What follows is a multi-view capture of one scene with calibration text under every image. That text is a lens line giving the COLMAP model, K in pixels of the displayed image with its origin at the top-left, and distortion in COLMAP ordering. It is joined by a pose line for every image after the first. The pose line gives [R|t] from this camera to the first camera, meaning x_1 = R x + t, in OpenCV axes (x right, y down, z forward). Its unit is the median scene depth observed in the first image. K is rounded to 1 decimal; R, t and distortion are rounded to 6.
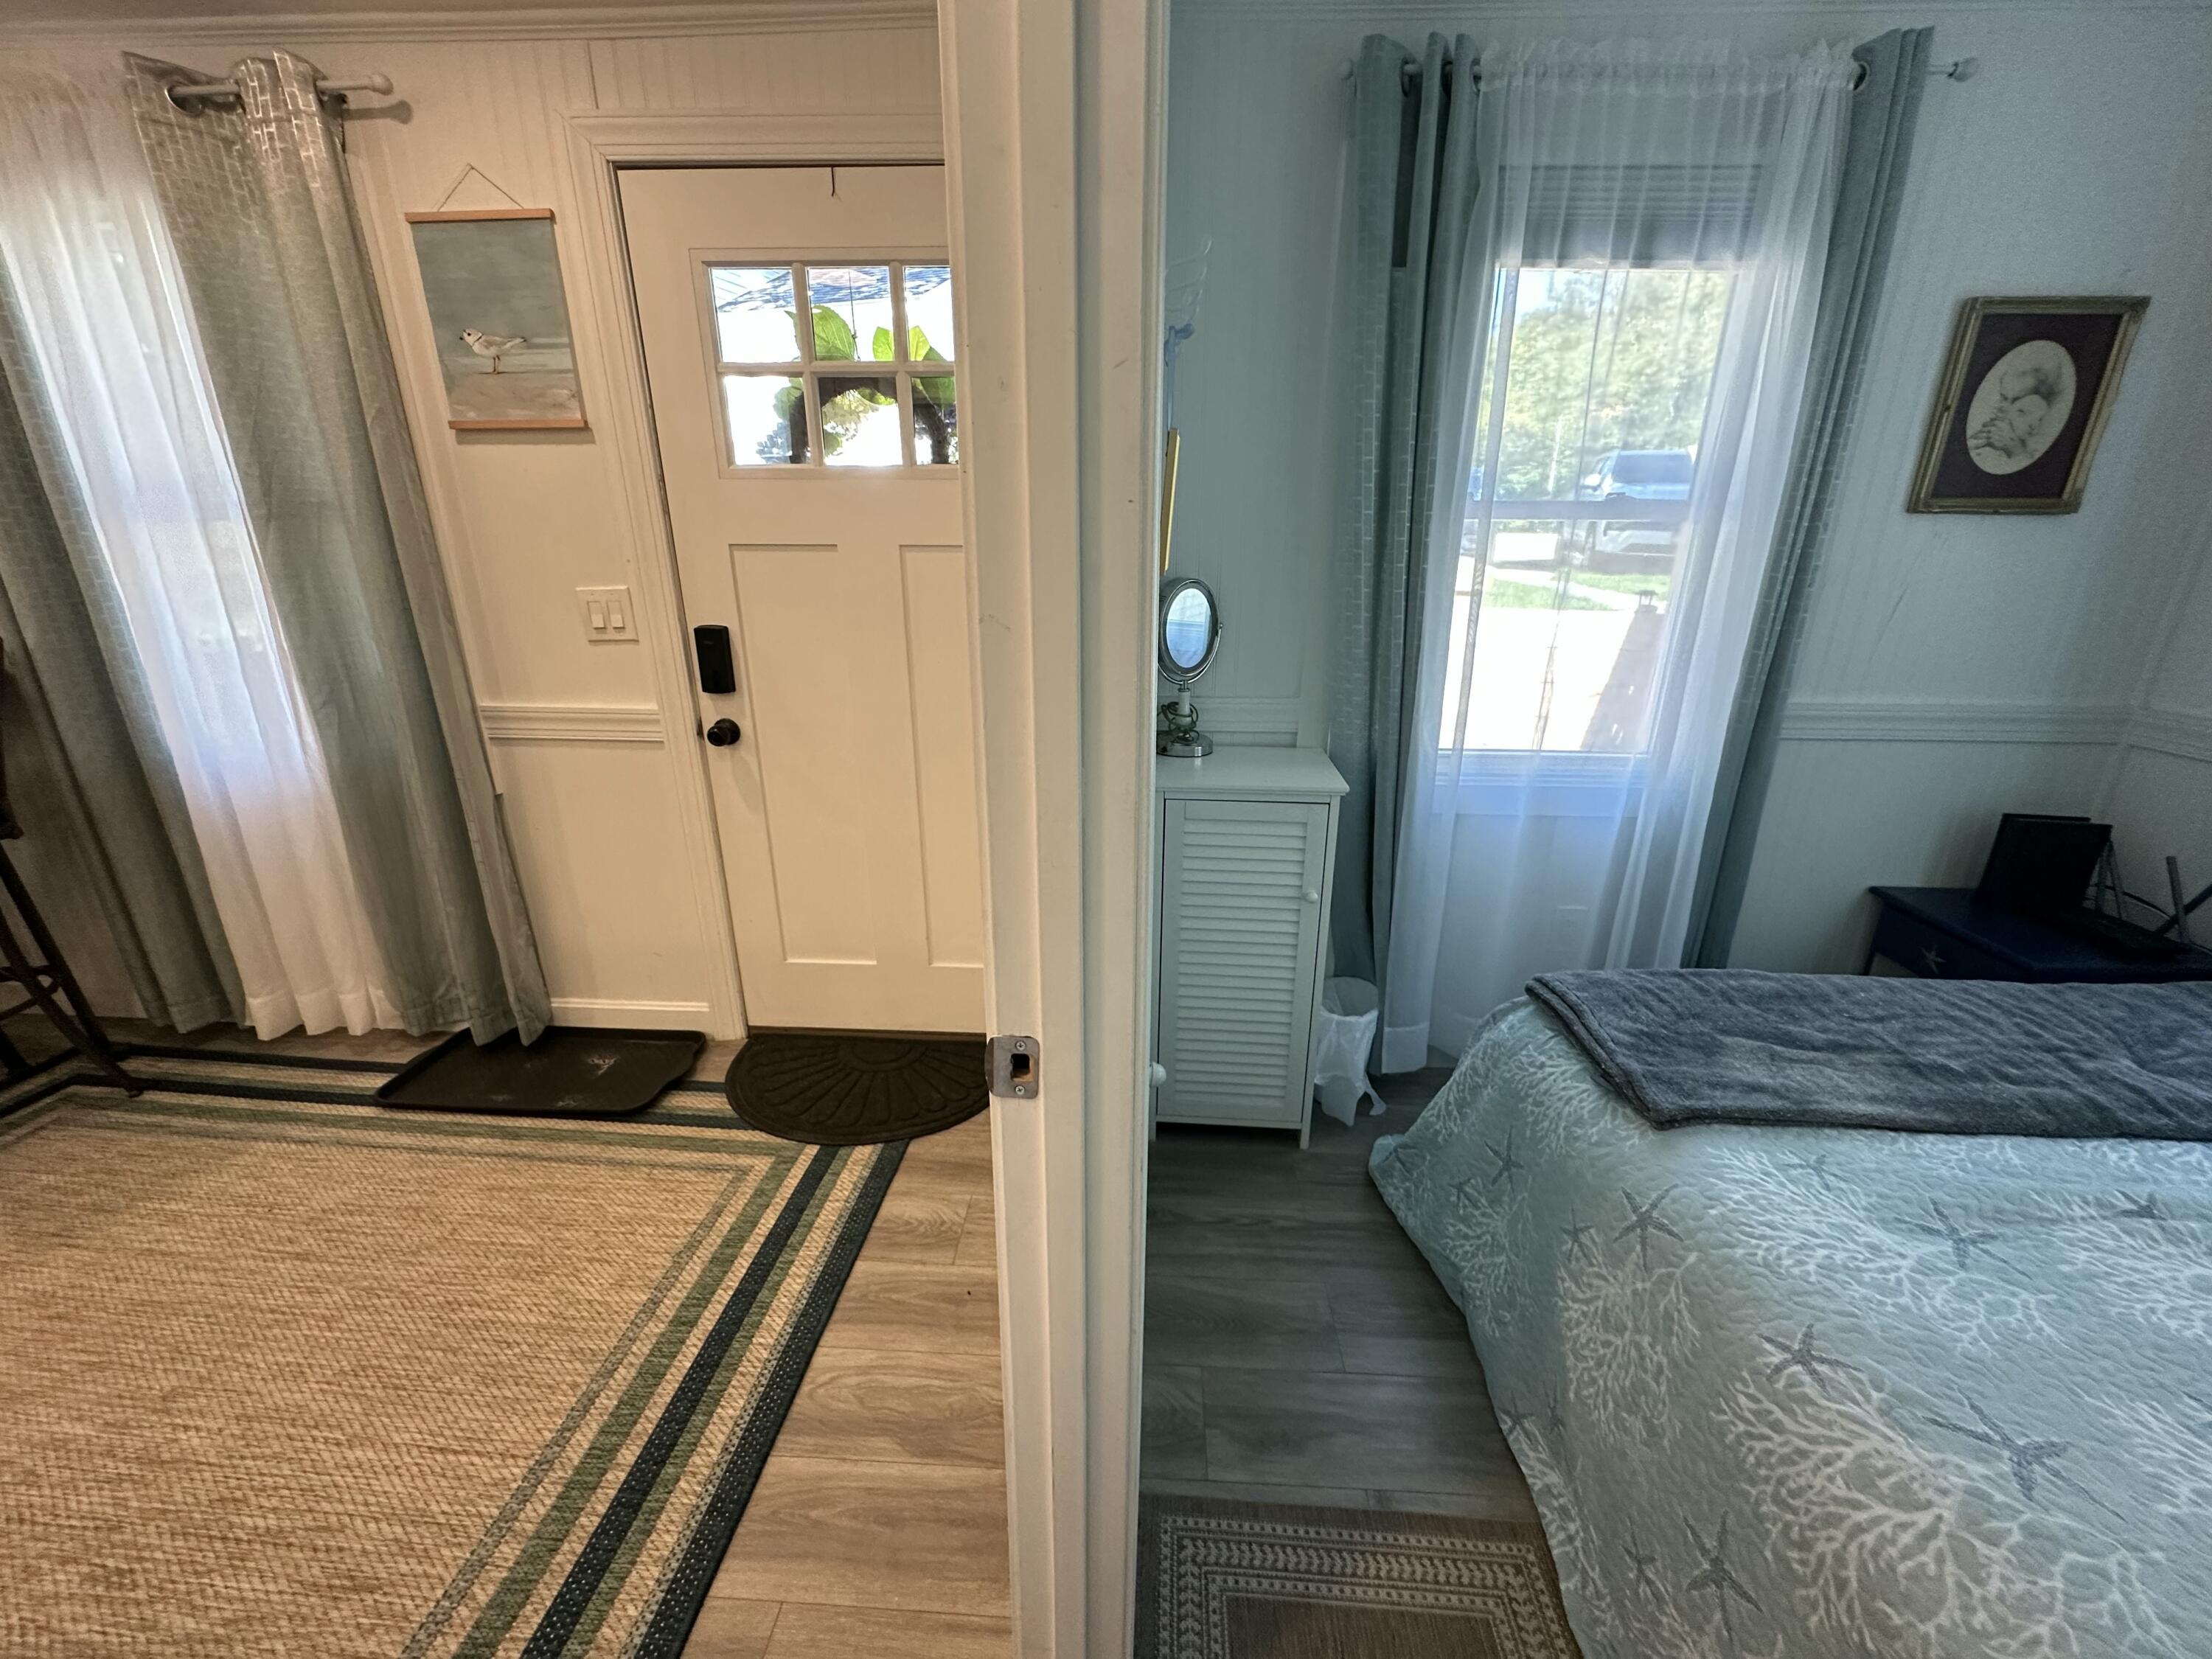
lens RADIAL K [[880.9, 0, 1105.4], [0, 880.9, 828.3], [0, 0, 1]] dist [-0.002989, 0.000763]
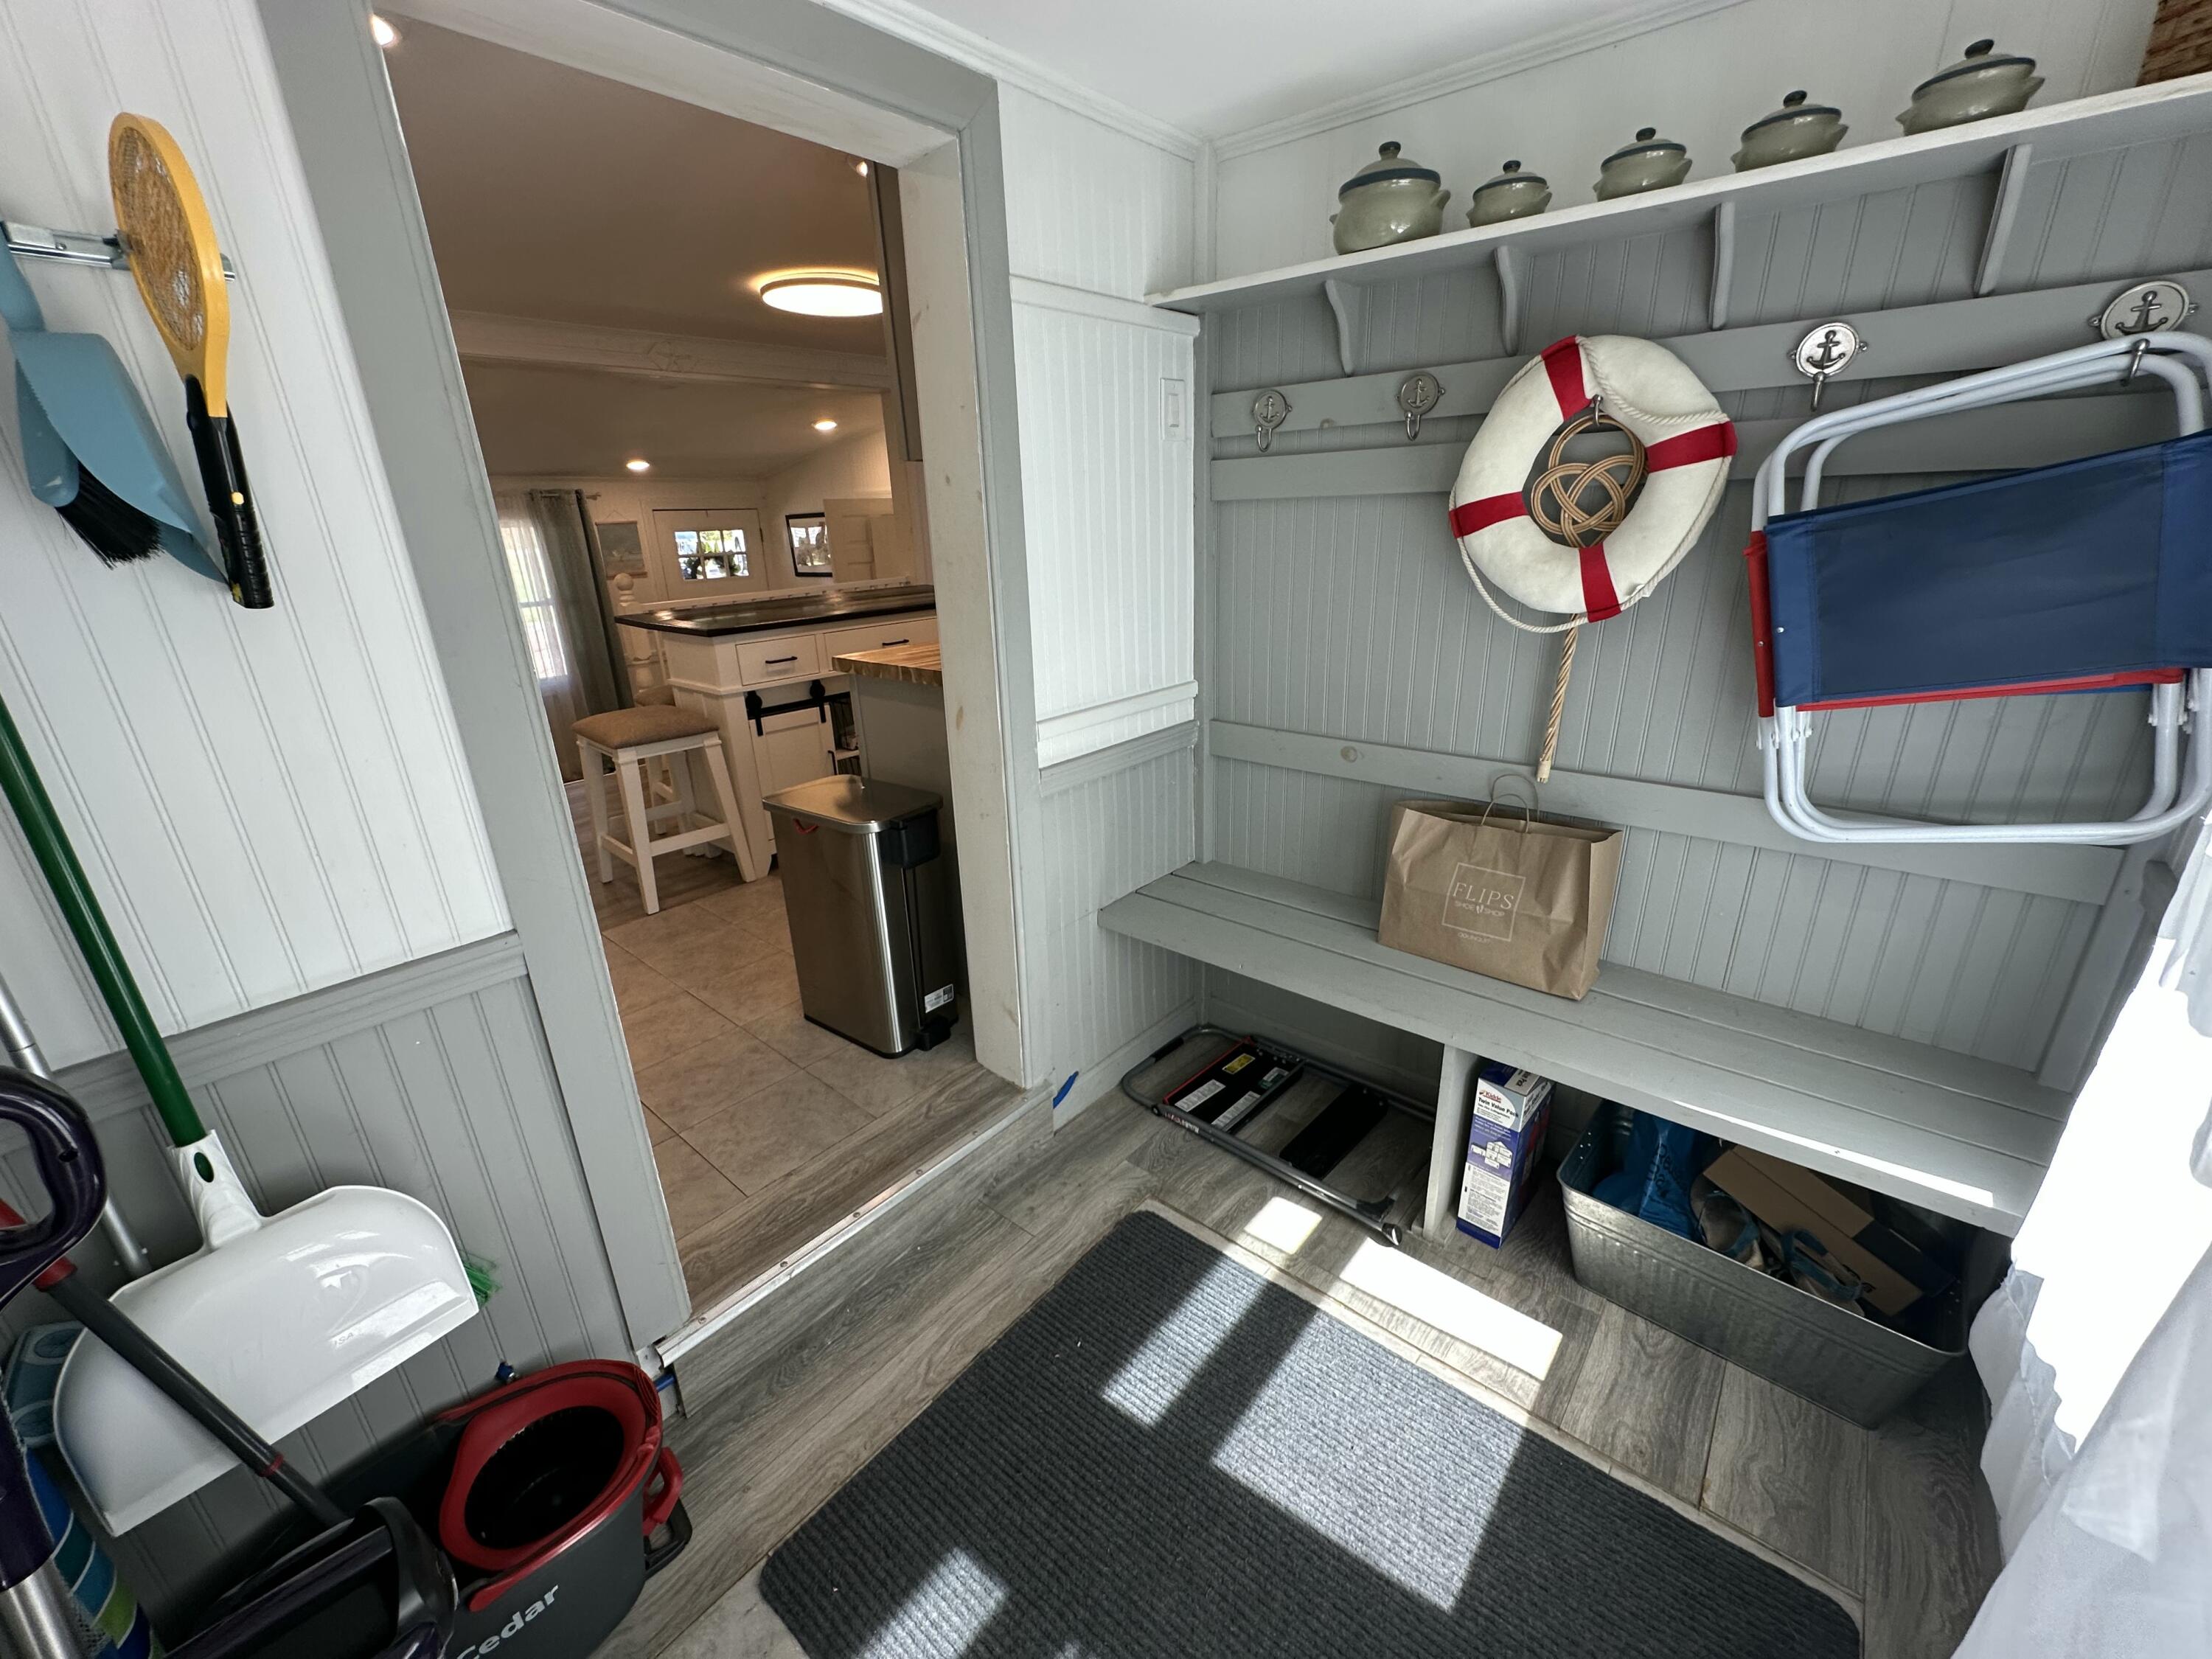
lens RADIAL K [[880.9, 0, 1117.4], [0, 880.9, 830.1], [0, 0, 1]] dist [-0.002989, 0.000763]
pose [[0.602555, -0.287971, 0.744312, -2.669259], [0.281497, 0.949379, 0.139426, 0.660530], [-0.746784, 0.125510, 0.653116, -2.997909]]
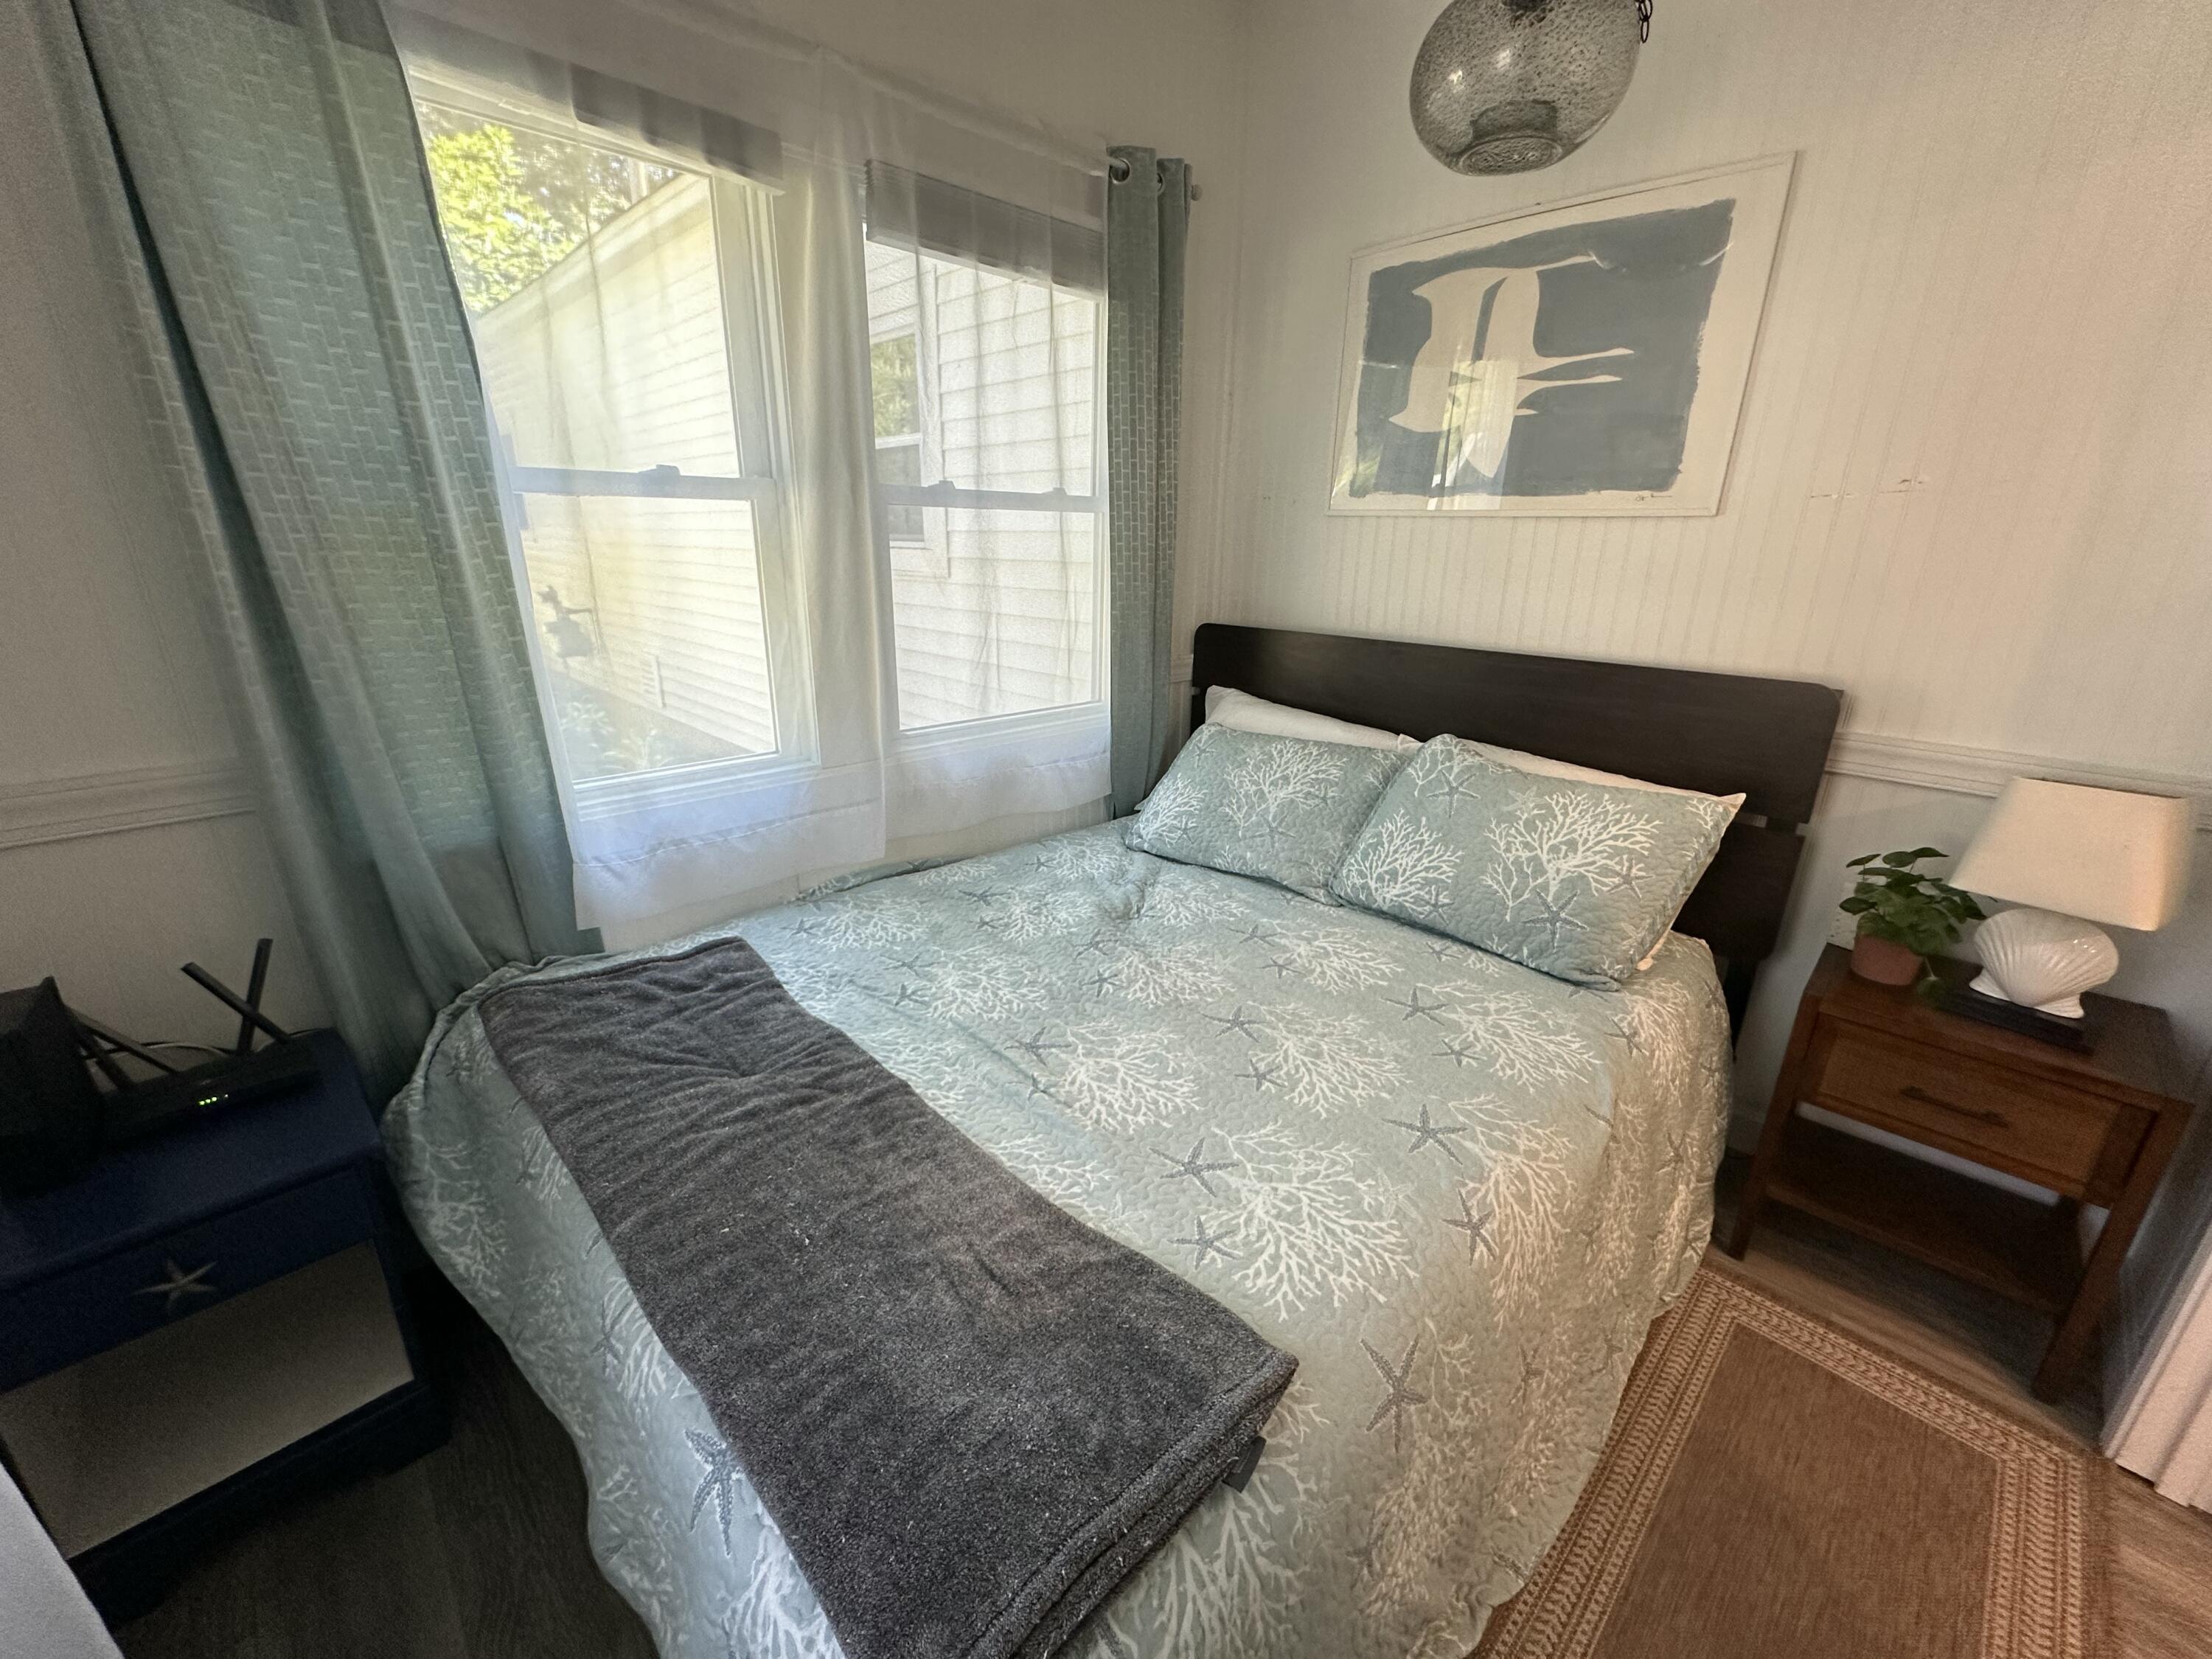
lens RADIAL K [[880.9, 0, 1103.8], [0, 880.9, 827.4], [0, 0, 1]] dist [-0.002989, 0.000763]
pose [[-0.731200, -0.233486, 0.640961, 0.267180], [0.198257, 0.826308, 0.527171, -0.283151], [-0.652719, 0.512542, -0.557906, 0.864793]]
